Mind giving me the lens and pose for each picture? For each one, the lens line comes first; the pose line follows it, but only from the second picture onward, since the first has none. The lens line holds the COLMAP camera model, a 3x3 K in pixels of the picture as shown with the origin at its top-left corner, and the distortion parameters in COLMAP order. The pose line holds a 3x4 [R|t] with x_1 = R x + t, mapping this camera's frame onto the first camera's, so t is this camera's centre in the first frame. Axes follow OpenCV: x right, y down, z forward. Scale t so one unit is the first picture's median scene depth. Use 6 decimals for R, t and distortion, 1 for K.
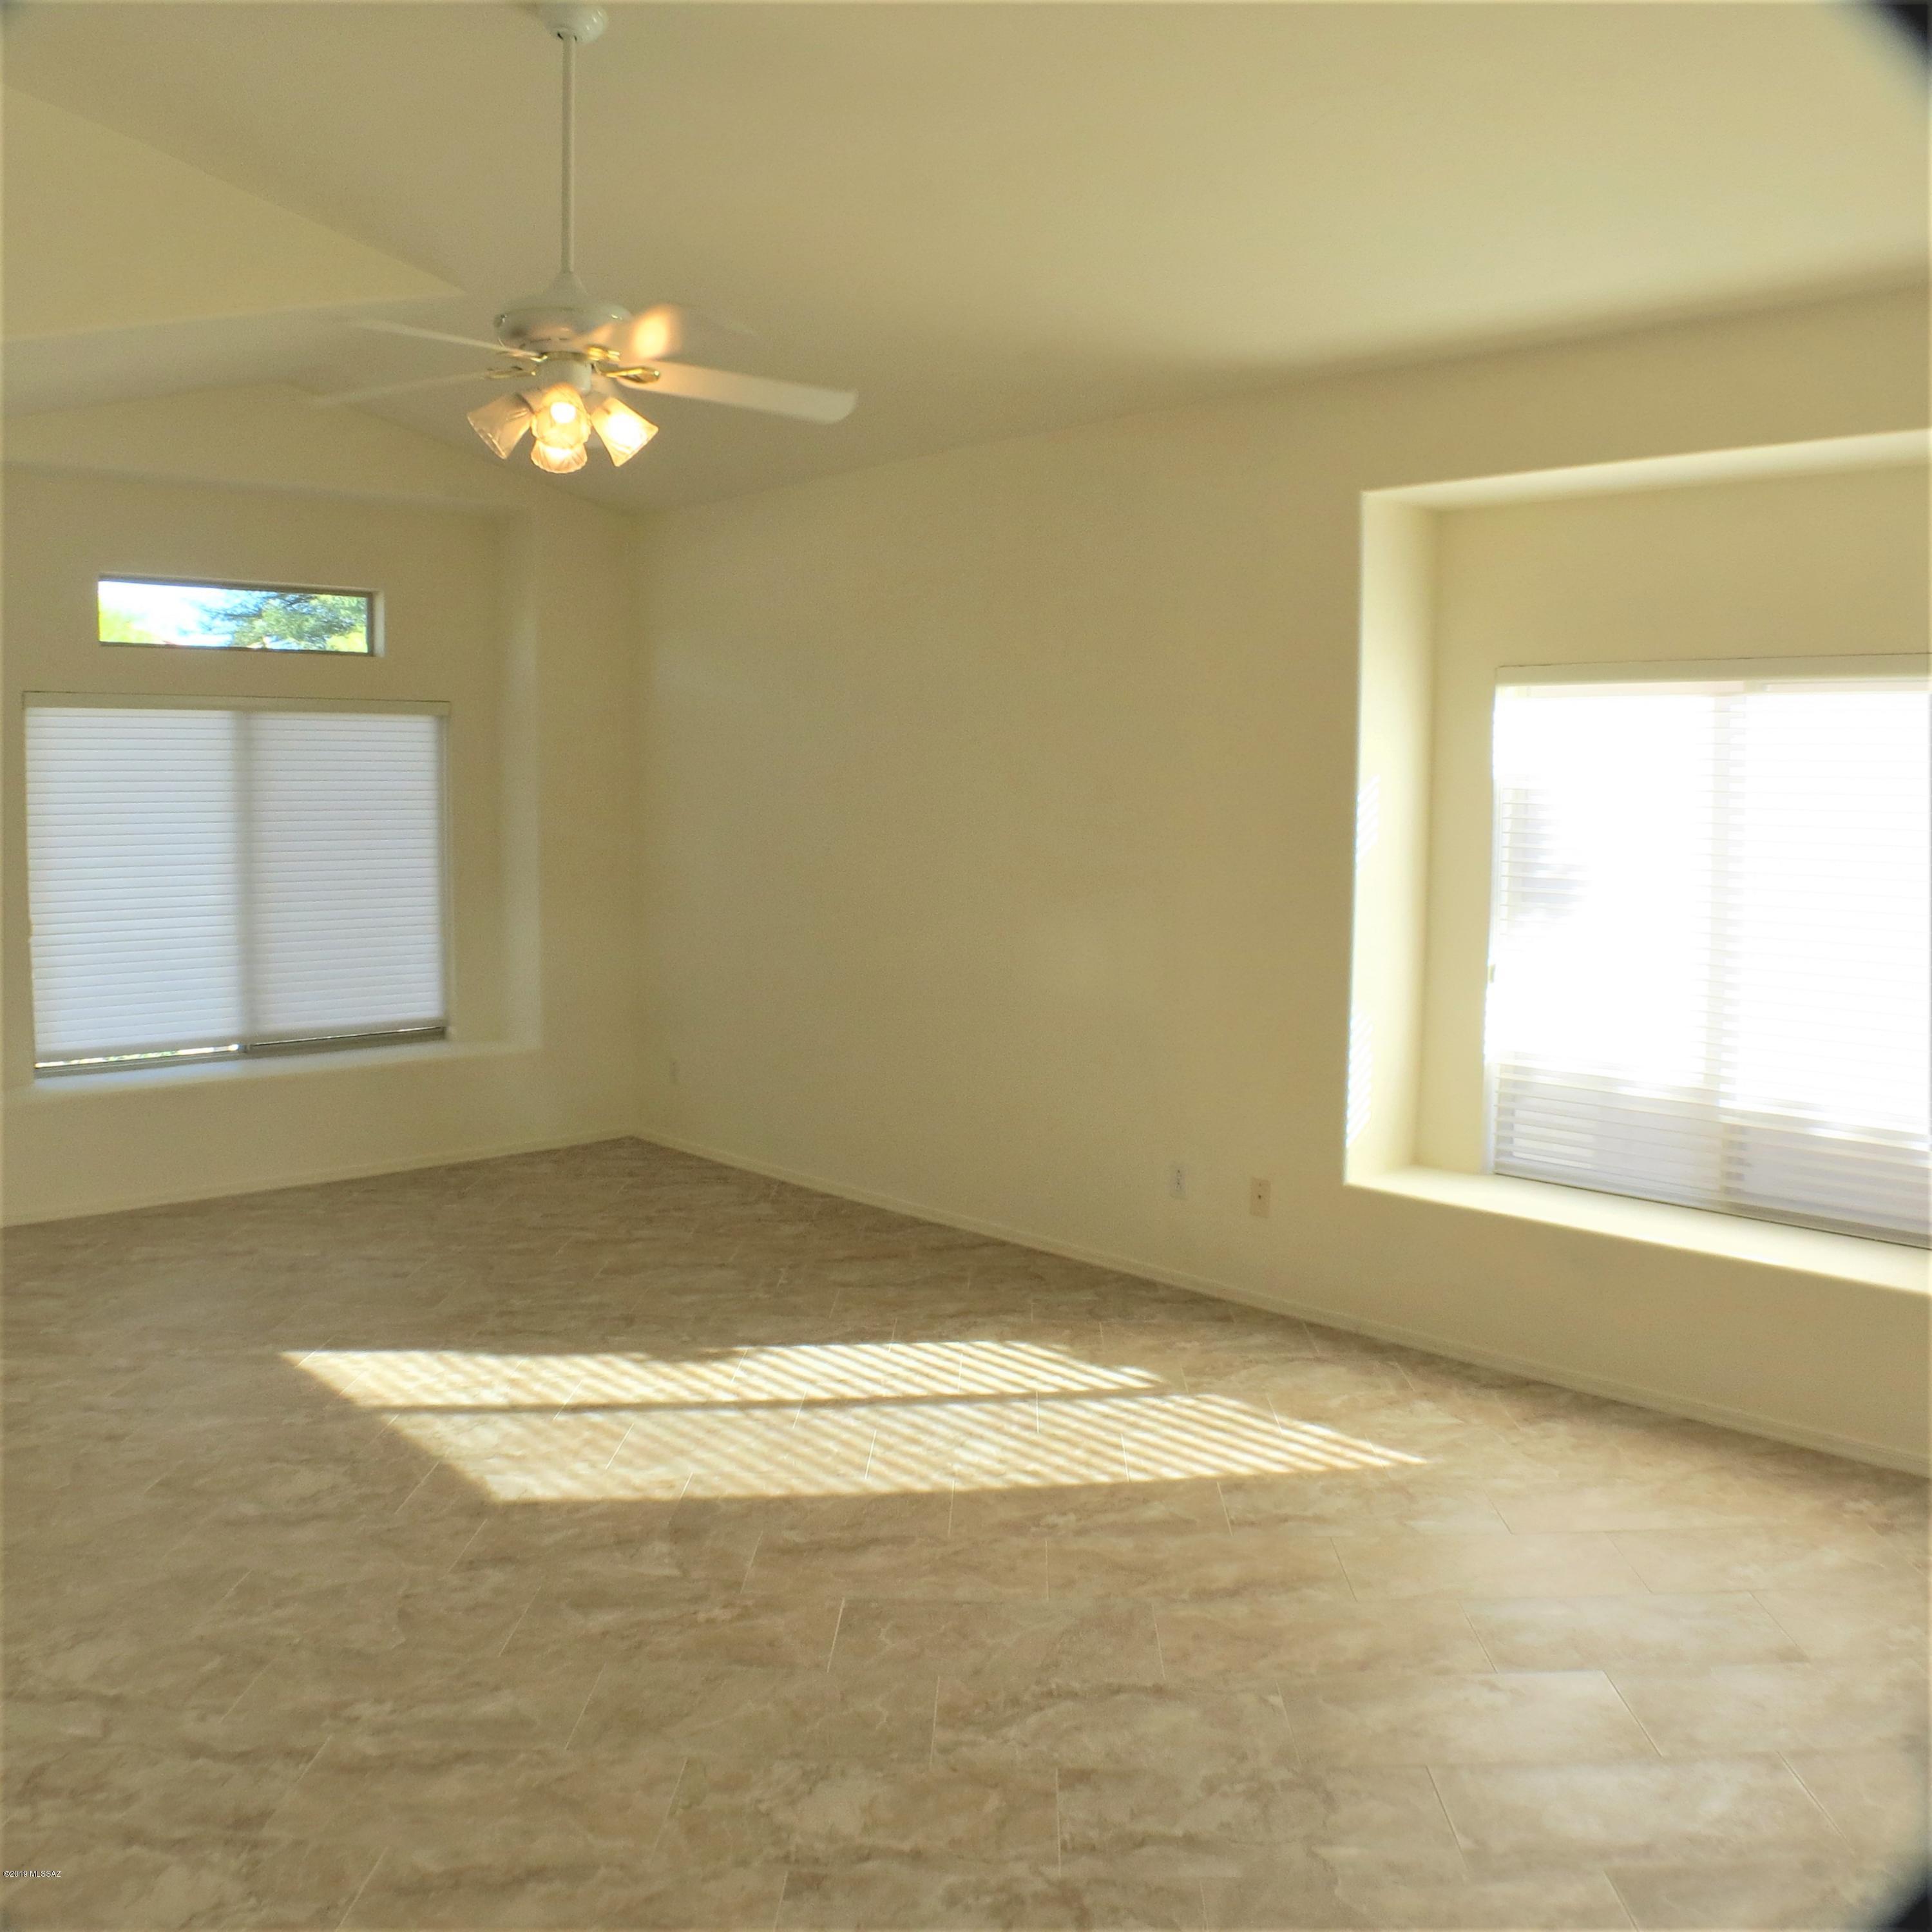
lens RADIAL K [[1736.4, 0, 966.0], [0, 1736.4, 966.0], [0, 0, 1]] dist [-0.117305, -0.012742]
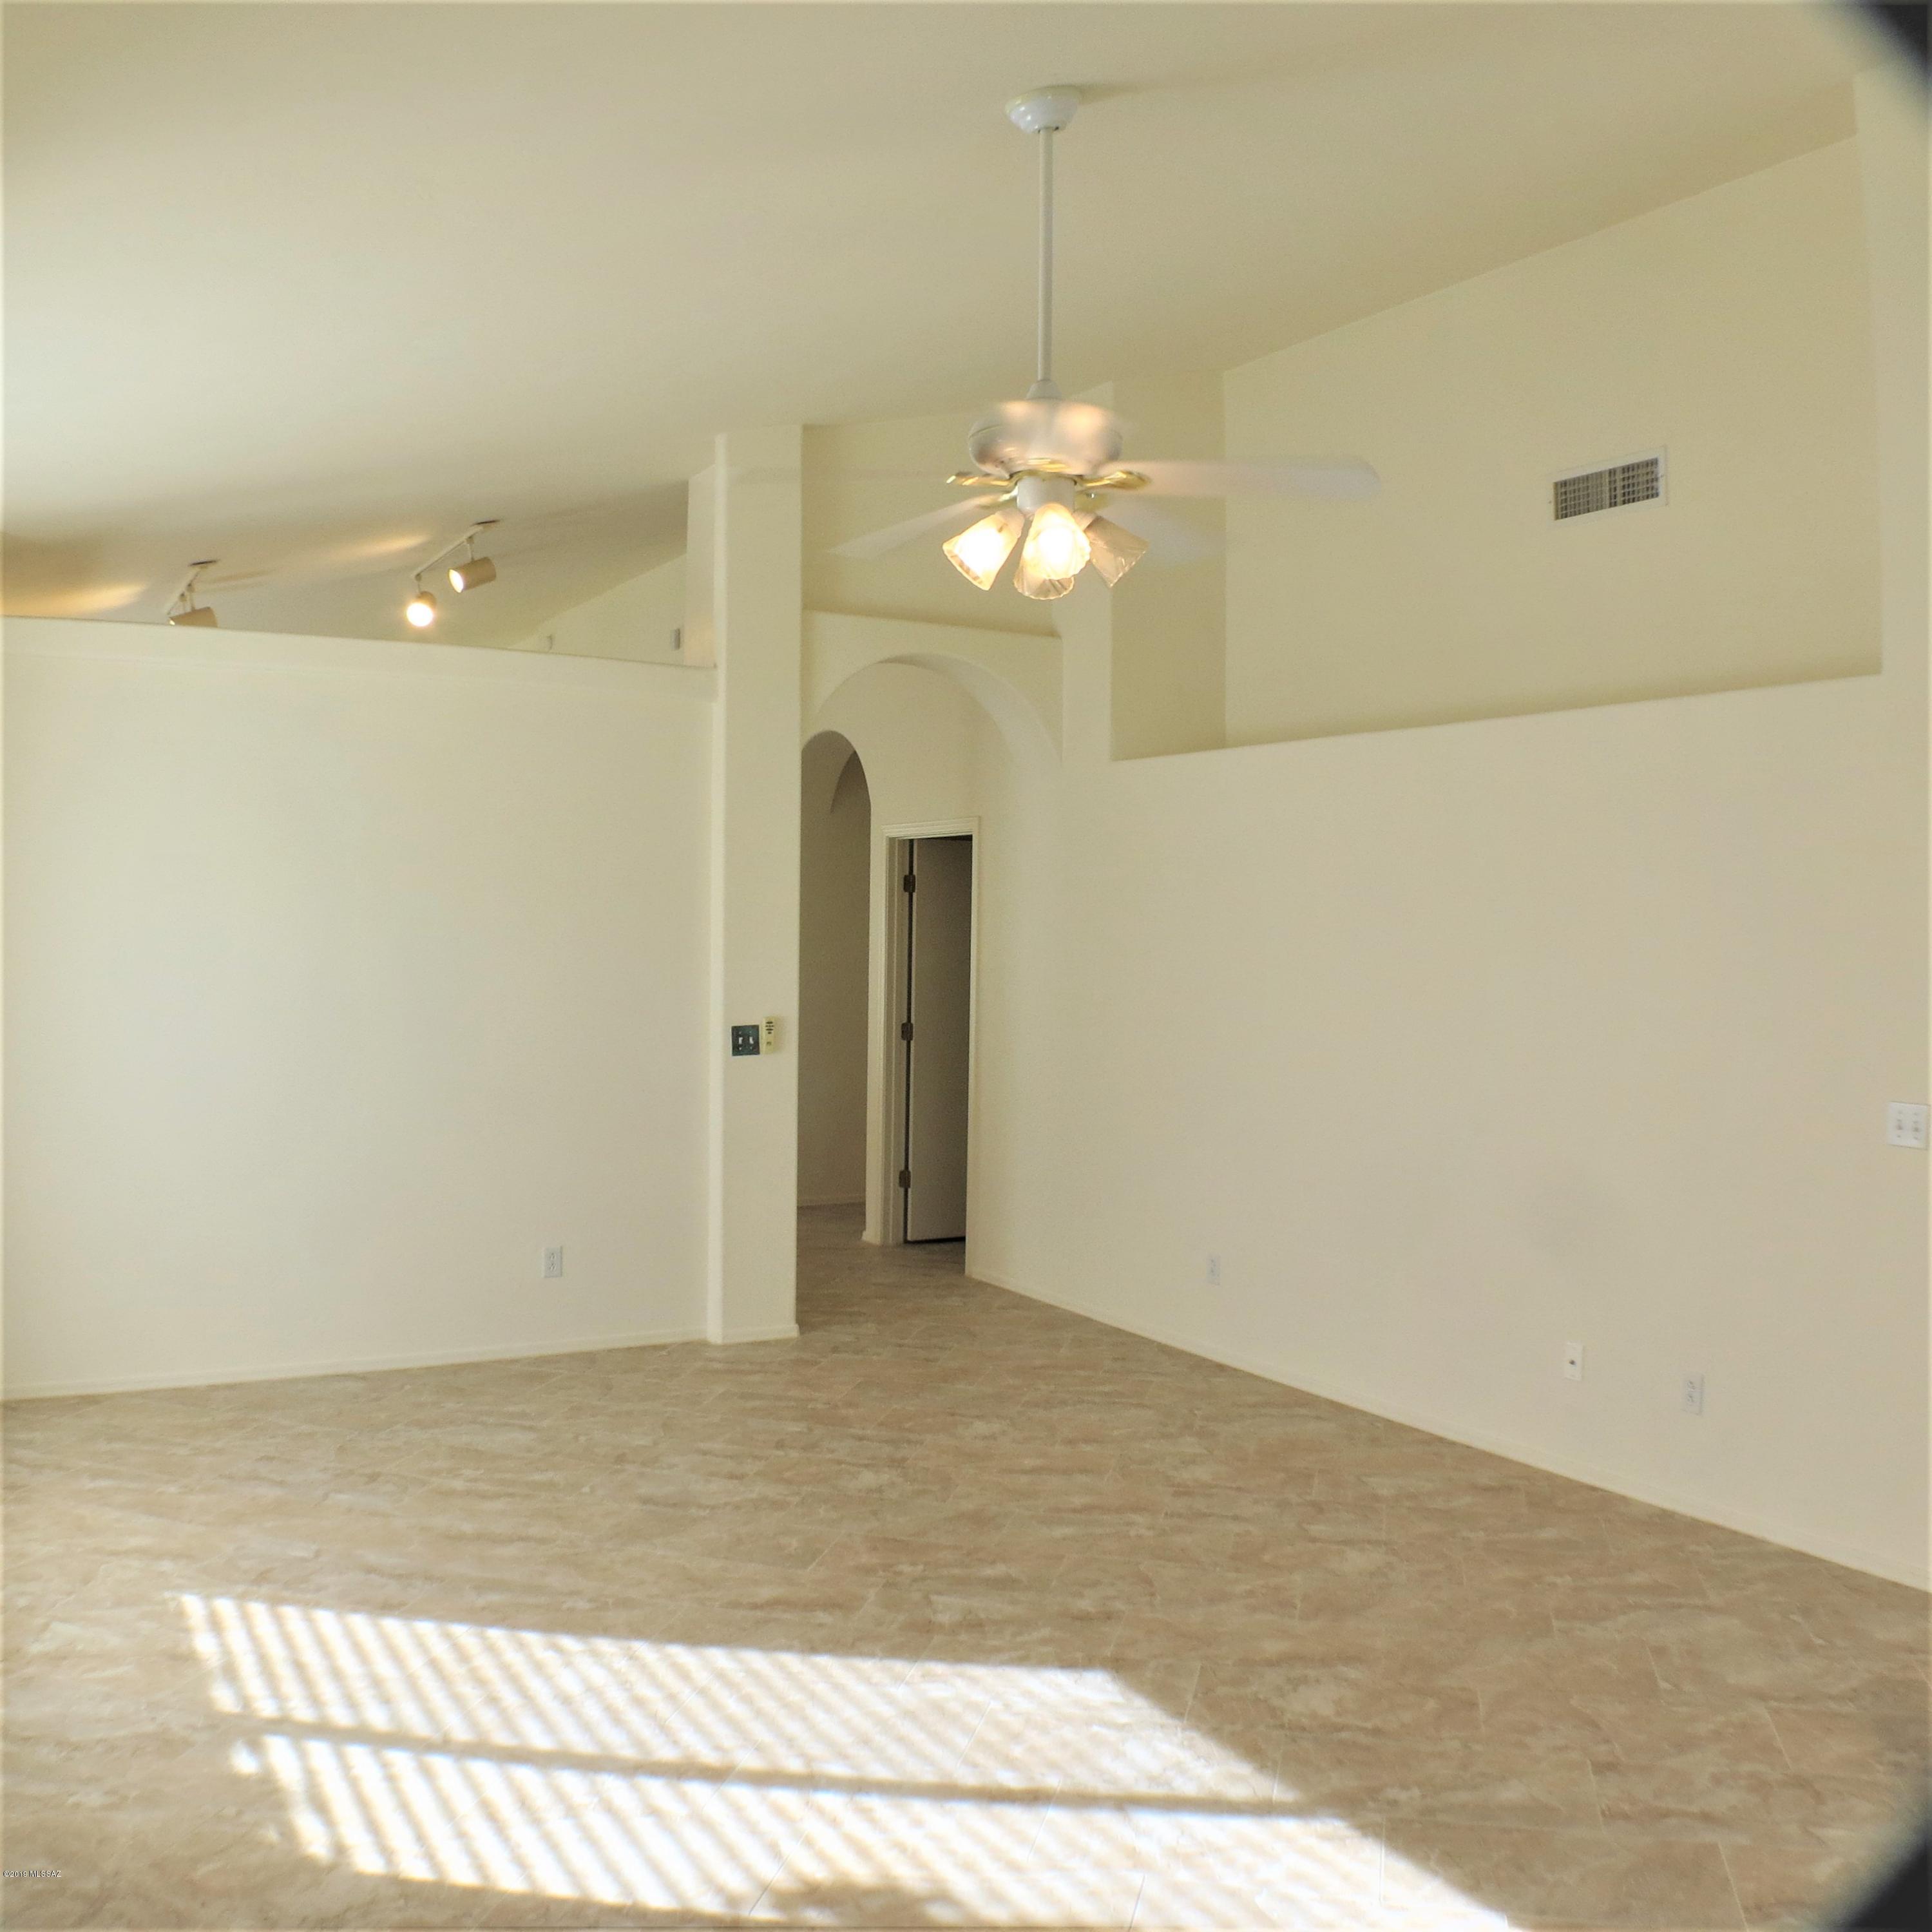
lens RADIAL K [[1736.4, 0, 966.0], [0, 1736.4, 966.0], [0, 0, 1]] dist [-0.117305, -0.012742]
pose [[-0.977600, -0.034441, 0.207635, -0.354110], [-0.009225, 0.992584, 0.121211, -0.189393], [-0.210270, 0.116580, -0.970668, 1.754102]]
